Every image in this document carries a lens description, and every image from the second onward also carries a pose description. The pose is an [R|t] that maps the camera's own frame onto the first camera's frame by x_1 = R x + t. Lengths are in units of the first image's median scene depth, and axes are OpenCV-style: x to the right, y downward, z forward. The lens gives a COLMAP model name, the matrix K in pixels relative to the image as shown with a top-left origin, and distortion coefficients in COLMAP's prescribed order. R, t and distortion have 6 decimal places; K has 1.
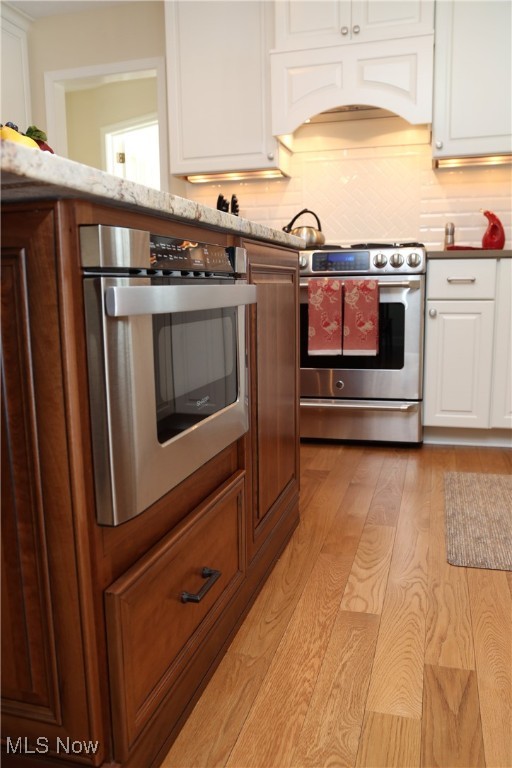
lens RADIAL K [[614.4, 0, 256.7], [0, 614.4, 382.4], [0, 0, 1]] dist [-0.010343, -0.000384]
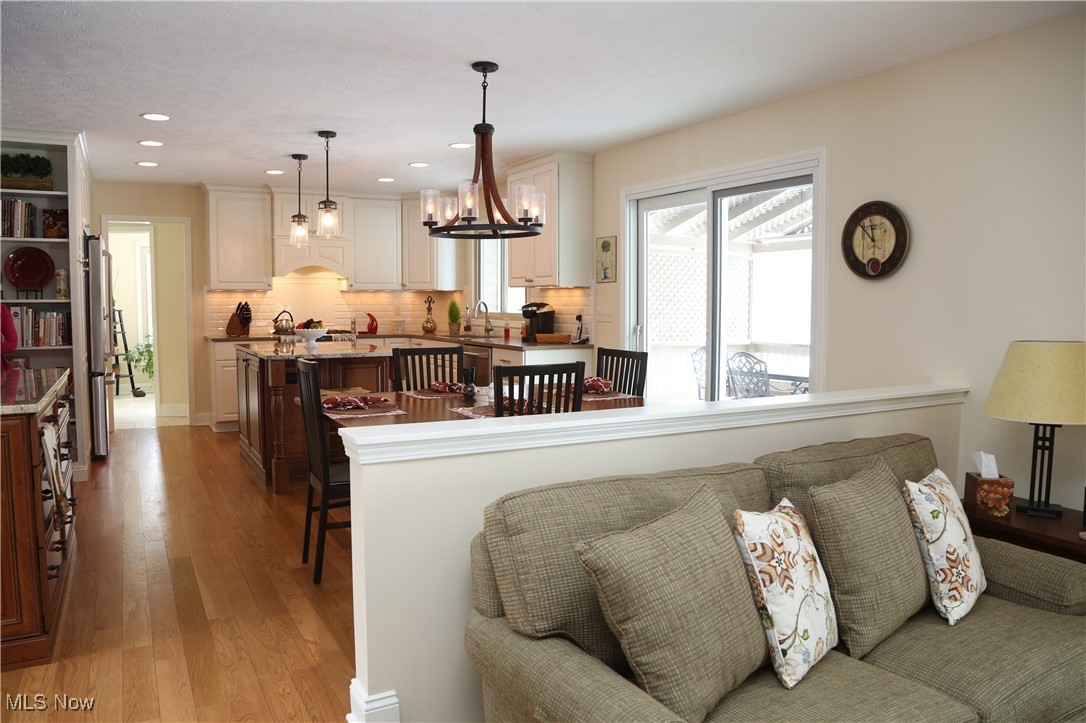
lens RADIAL K [[772.1, 0, 544.1], [0, 772.1, 354.8], [0, 0, 1]] dist [-0.108006, 0.041835]
pose [[0.696924, -0.033086, 0.716381, -1.066088], [0.103792, 0.993071, -0.055109, 0.070418], [-0.709594, 0.112762, 0.695529, -1.215461]]
